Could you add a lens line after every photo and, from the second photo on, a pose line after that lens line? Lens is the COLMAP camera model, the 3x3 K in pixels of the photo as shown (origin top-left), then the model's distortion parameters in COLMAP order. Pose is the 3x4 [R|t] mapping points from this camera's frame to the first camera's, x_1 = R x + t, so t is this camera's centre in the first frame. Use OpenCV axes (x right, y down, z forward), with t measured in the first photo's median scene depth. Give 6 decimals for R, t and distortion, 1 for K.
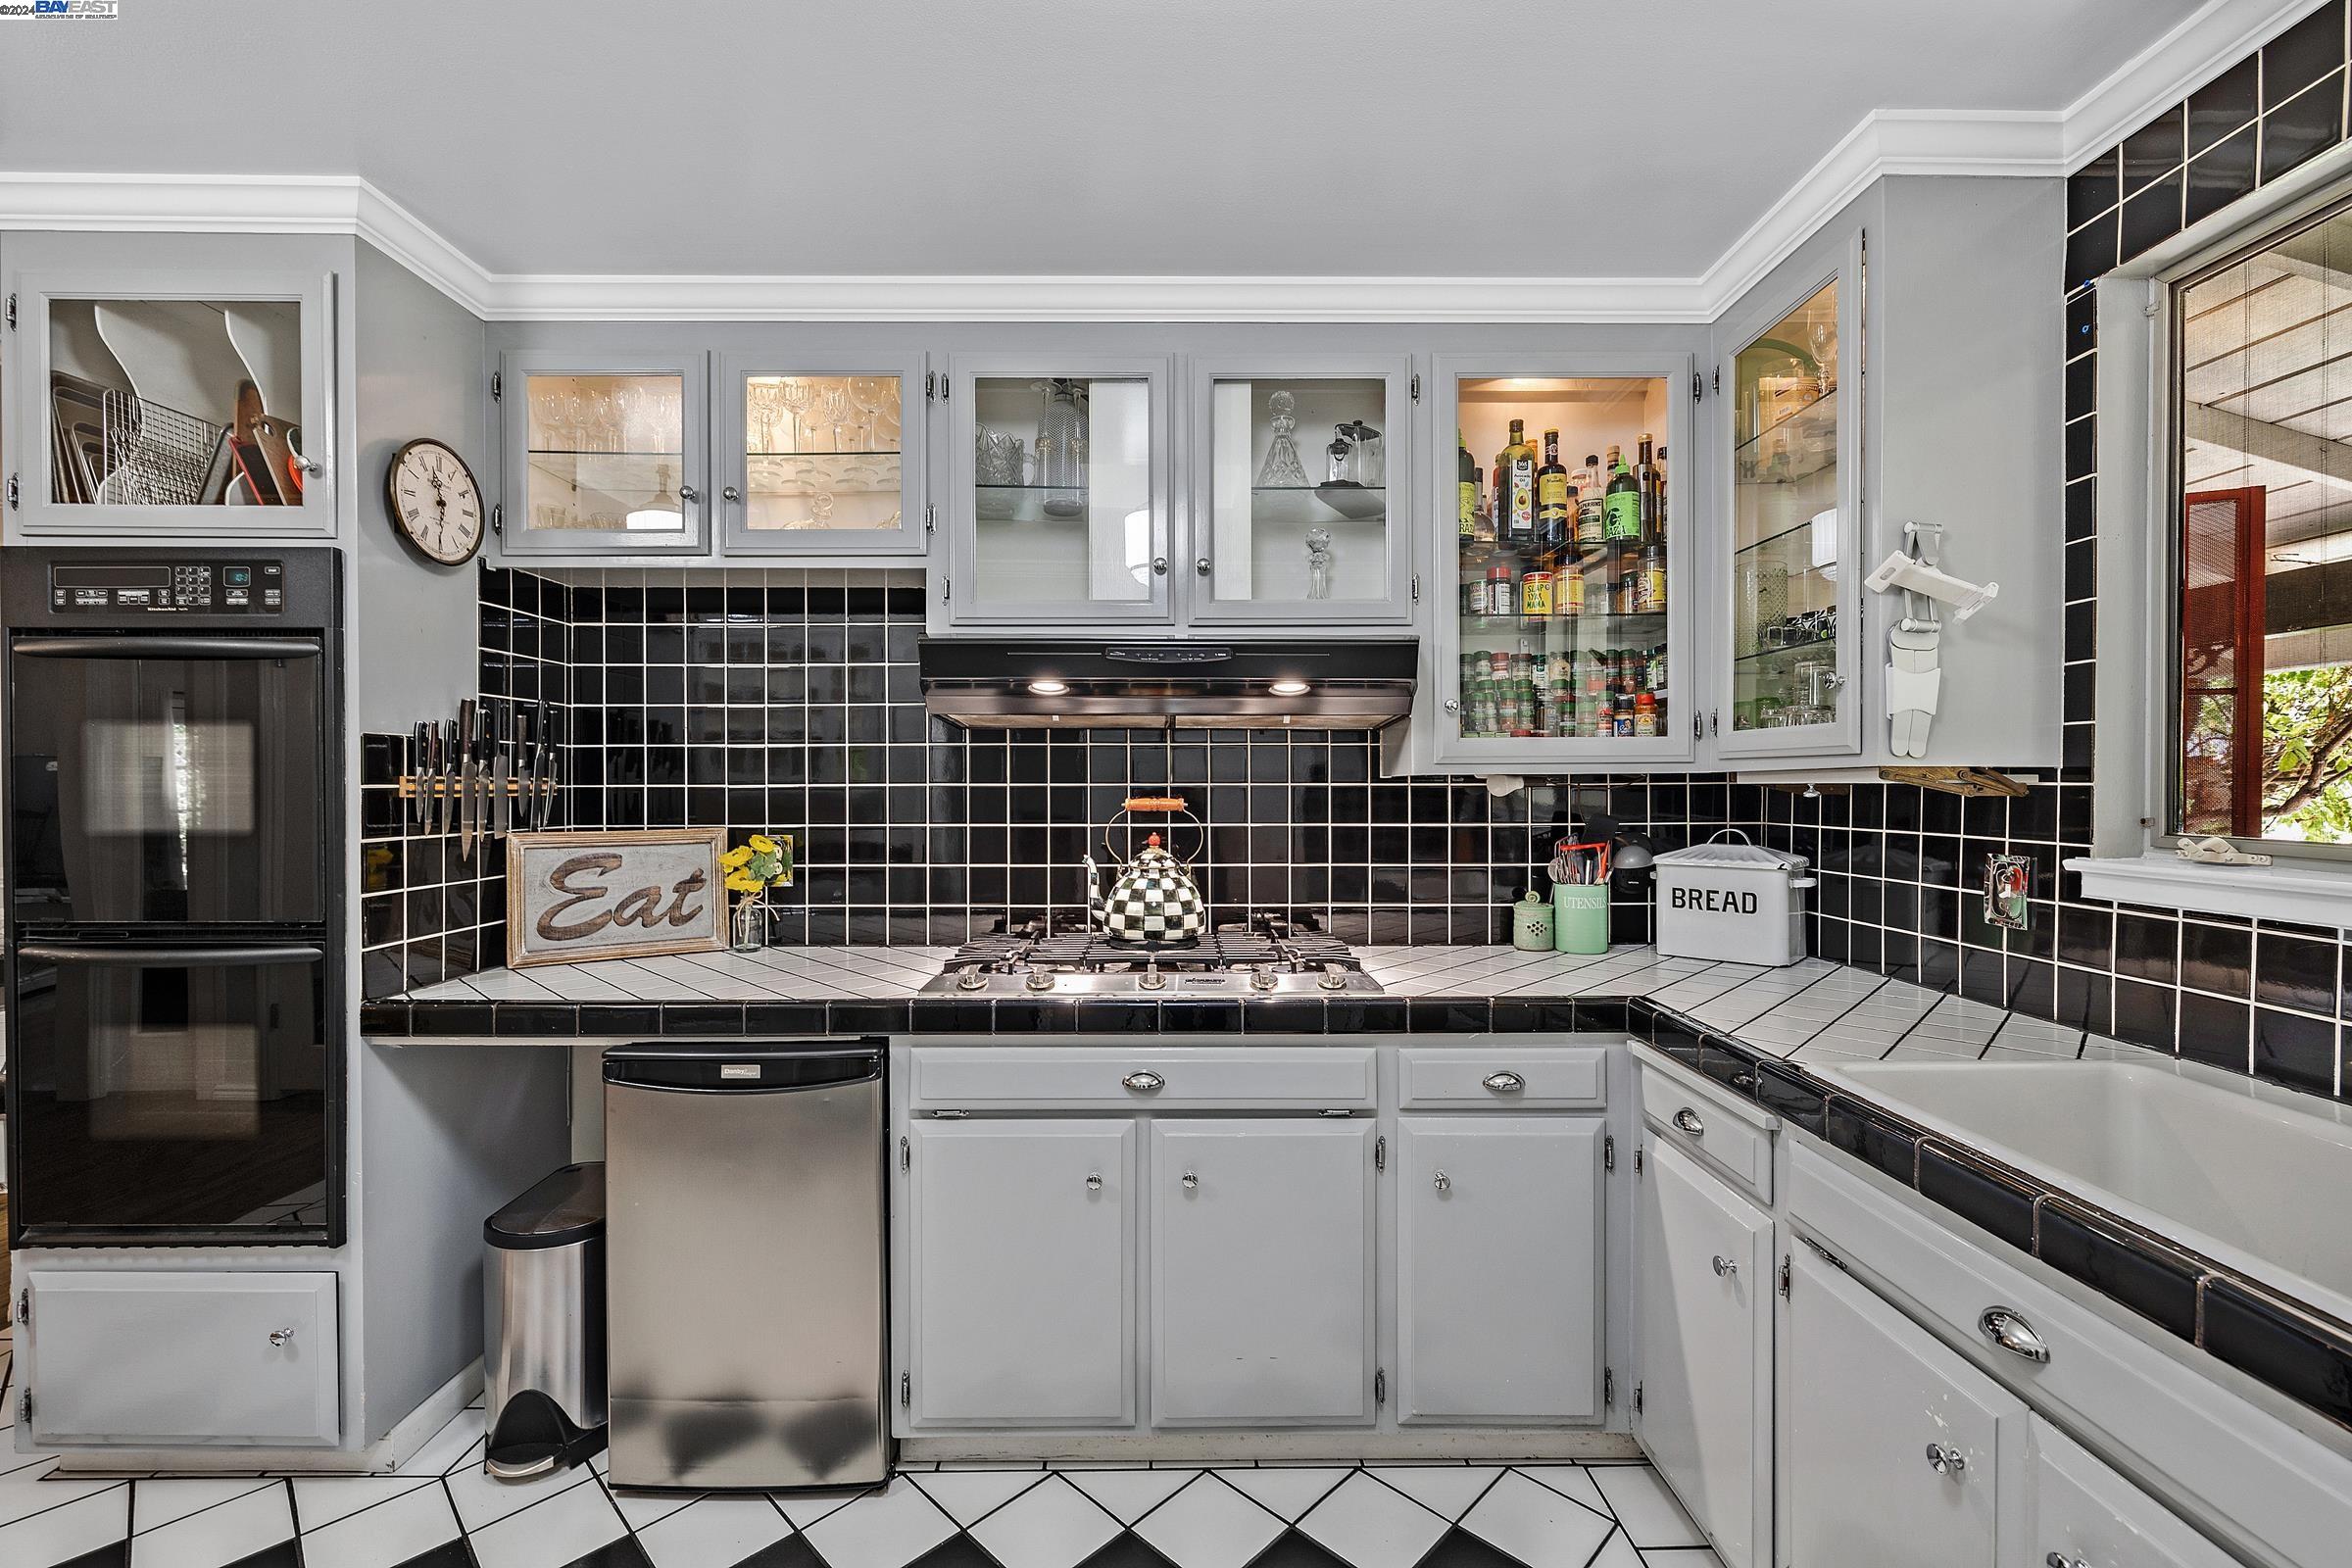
lens RADIAL K [[985.7, 0, 1180.6], [0, 985.7, 787.8], [0, 0, 1]] dist [0.001086, -0.000459]
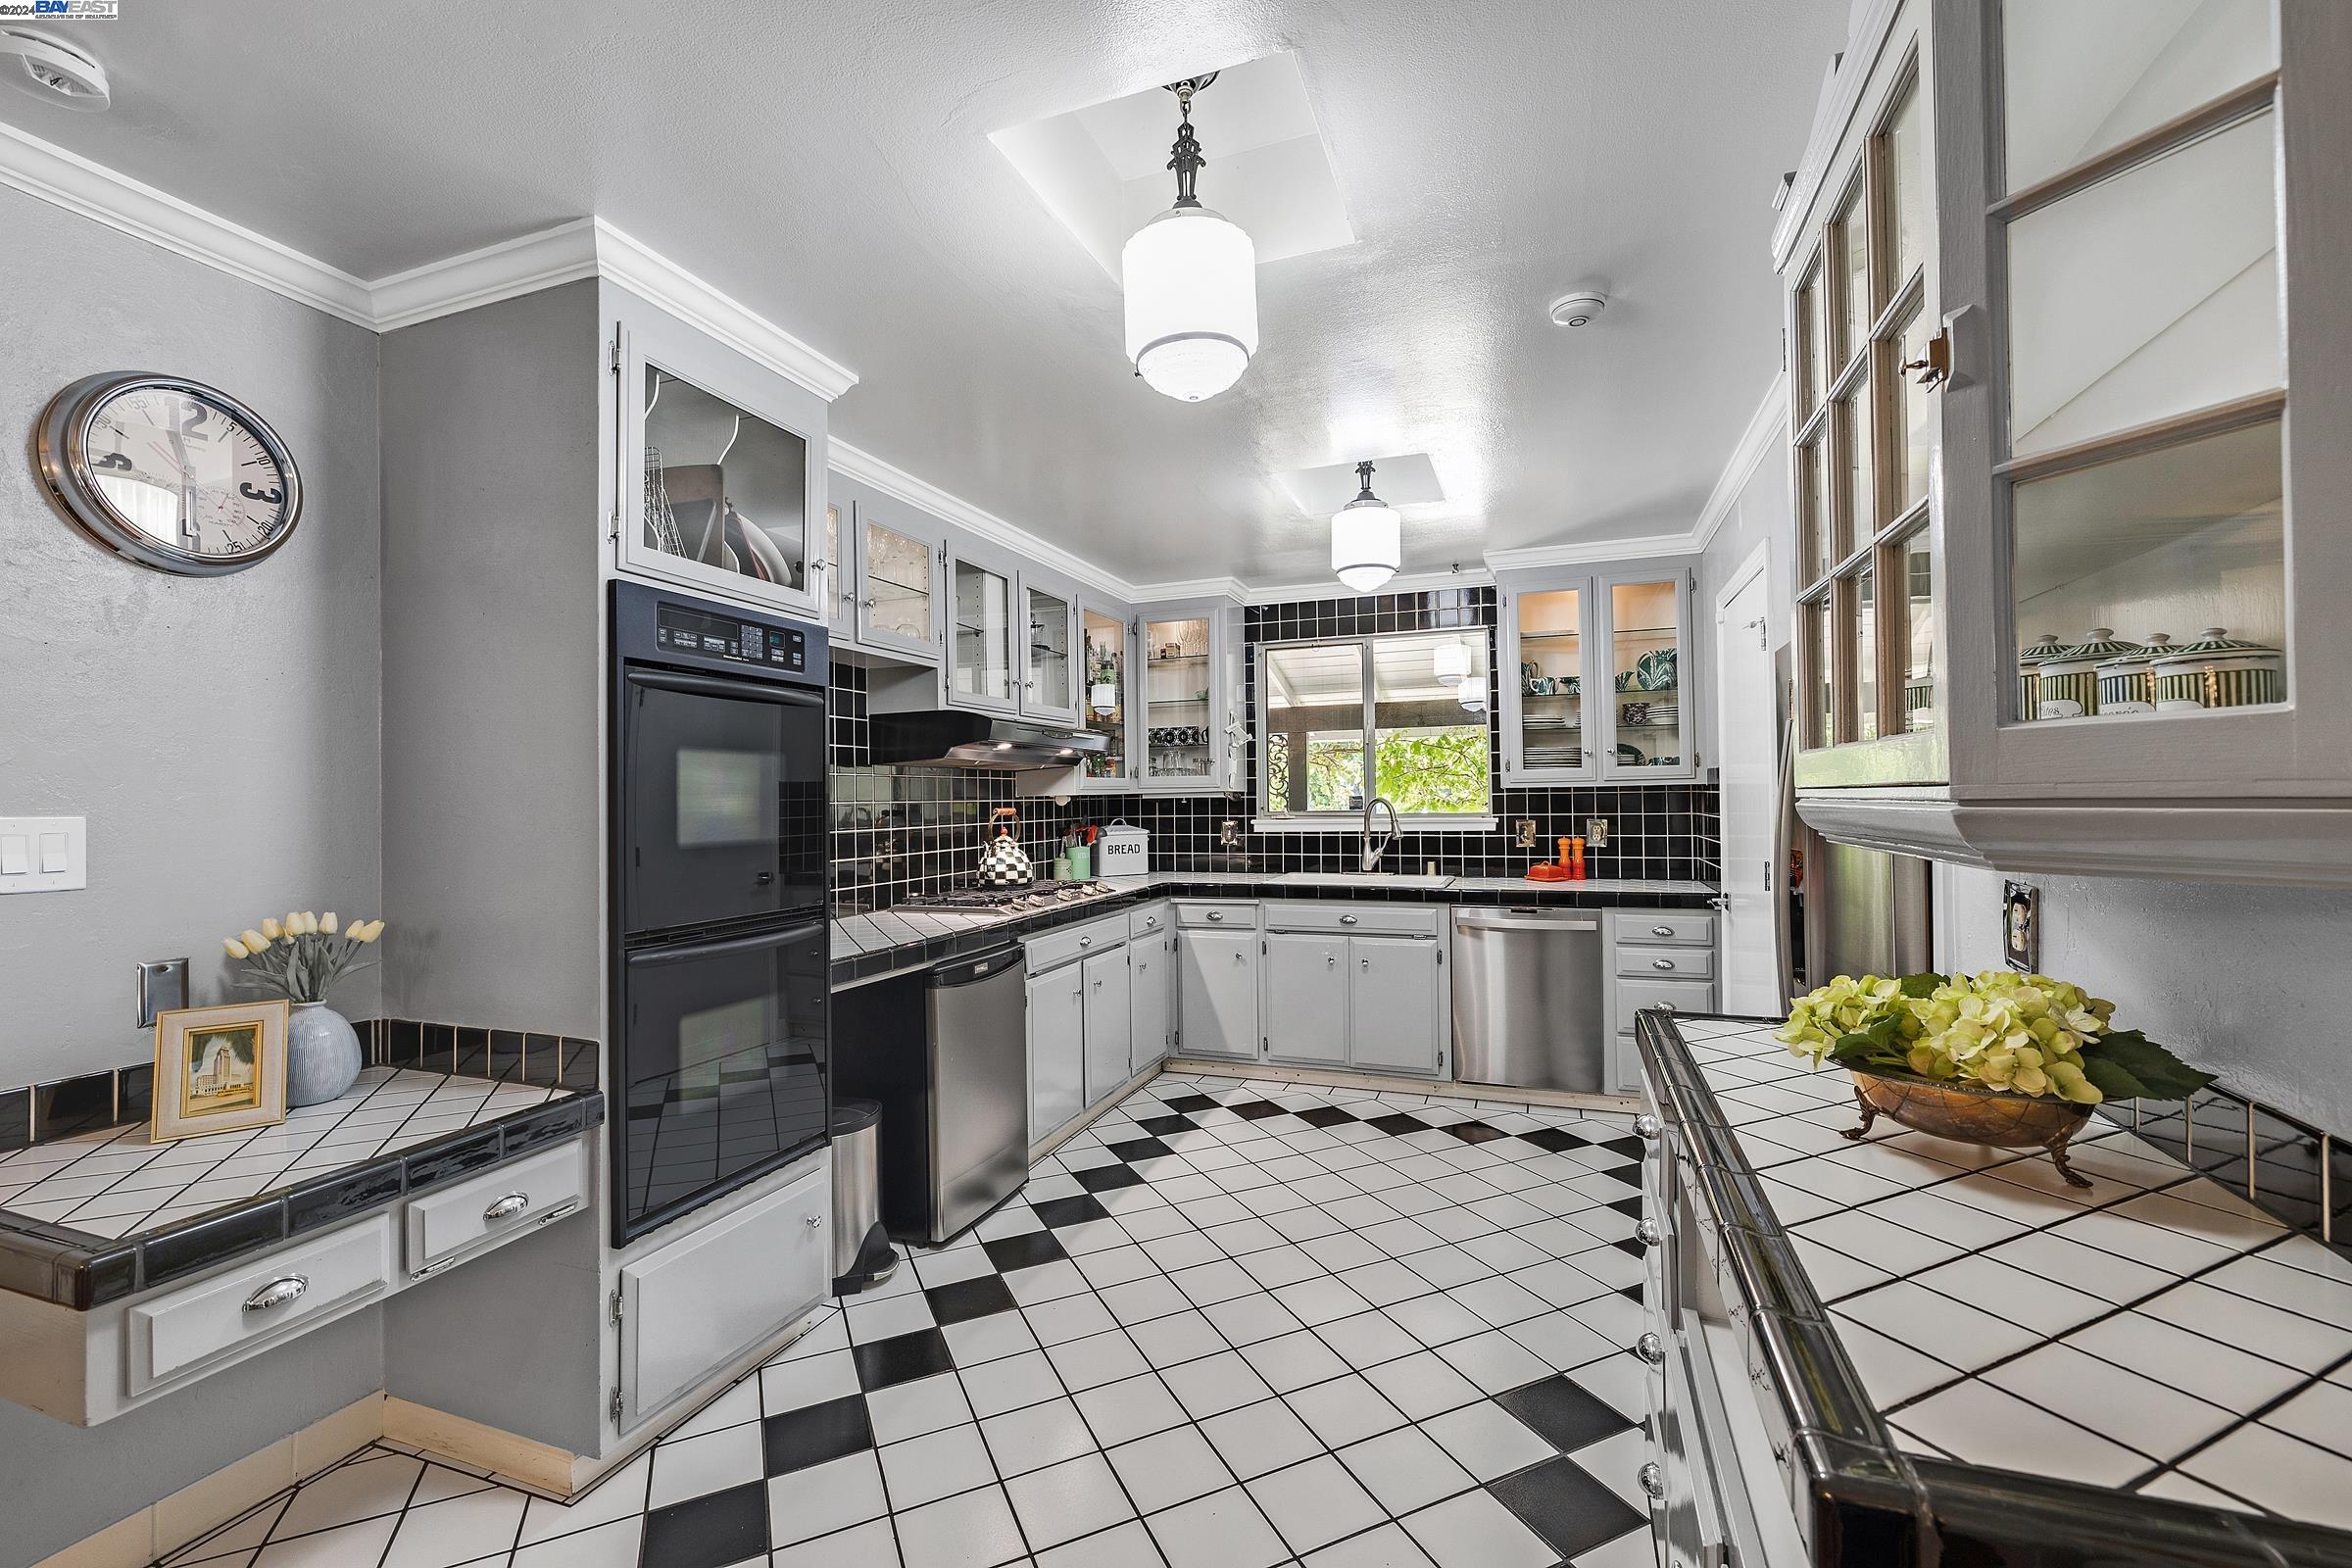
lens RADIAL K [[985.7, 0, 1180.6], [0, 985.7, 787.8], [0, 0, 1]] dist [0.001086, -0.000459]
pose [[0.359705, 0.005836, 0.933048, -1.922022], [0.020005, 0.999702, -0.013965, 0.006155], [-0.932852, 0.023689, 0.359481, 0.056110]]
